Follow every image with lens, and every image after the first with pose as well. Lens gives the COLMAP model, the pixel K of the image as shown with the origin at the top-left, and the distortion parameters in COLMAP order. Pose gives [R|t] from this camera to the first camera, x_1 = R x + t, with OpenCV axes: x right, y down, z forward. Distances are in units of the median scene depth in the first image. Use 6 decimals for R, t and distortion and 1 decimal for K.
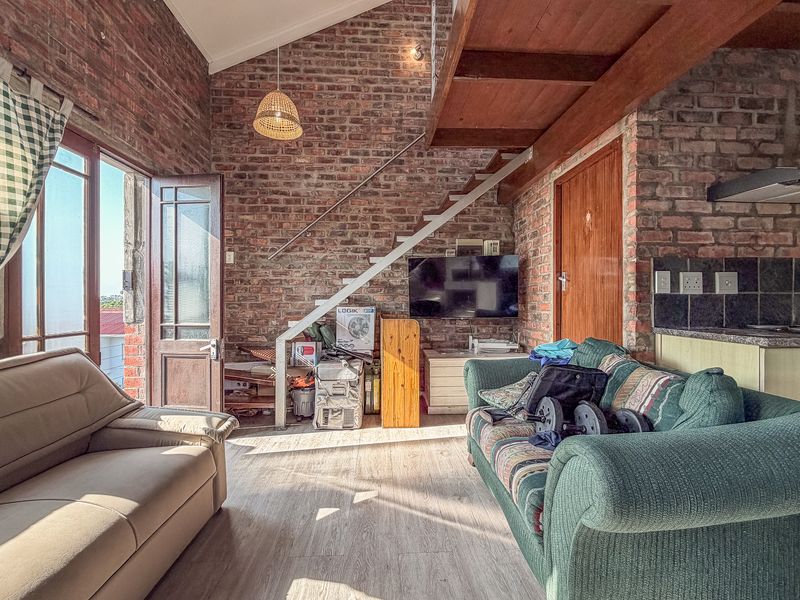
lens RADIAL K [[362.7, 0, 396.9], [0, 362.7, 302.9], [0, 0, 1]] dist [-0.002684, -0.001064]
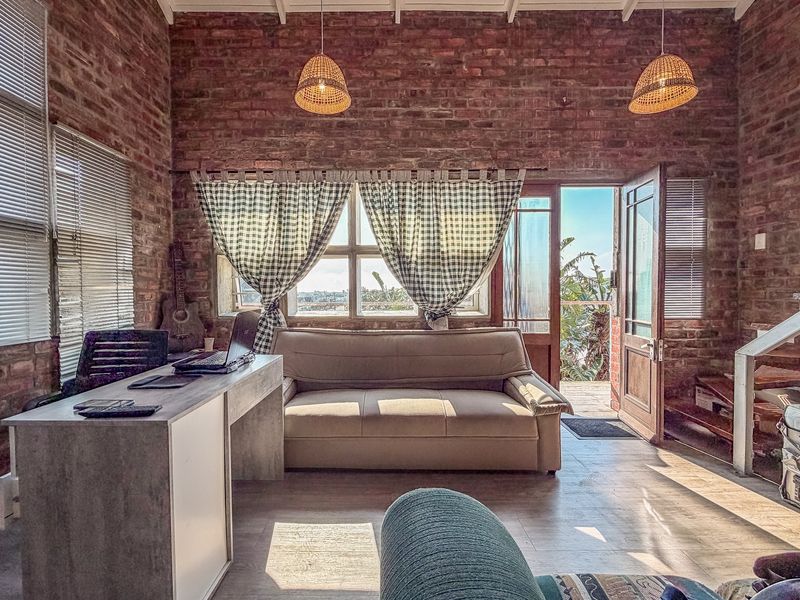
lens RADIAL K [[382.1, 0, 393.5], [0, 382.1, 300.8], [0, 0, 1]] dist [-0.002579, -0.000352]
pose [[-0.063061, 0.030355, -0.997548, 0.394086], [-0.003765, 0.999523, 0.030654, -0.020975], [0.998003, 0.005688, -0.062917, 0.274201]]
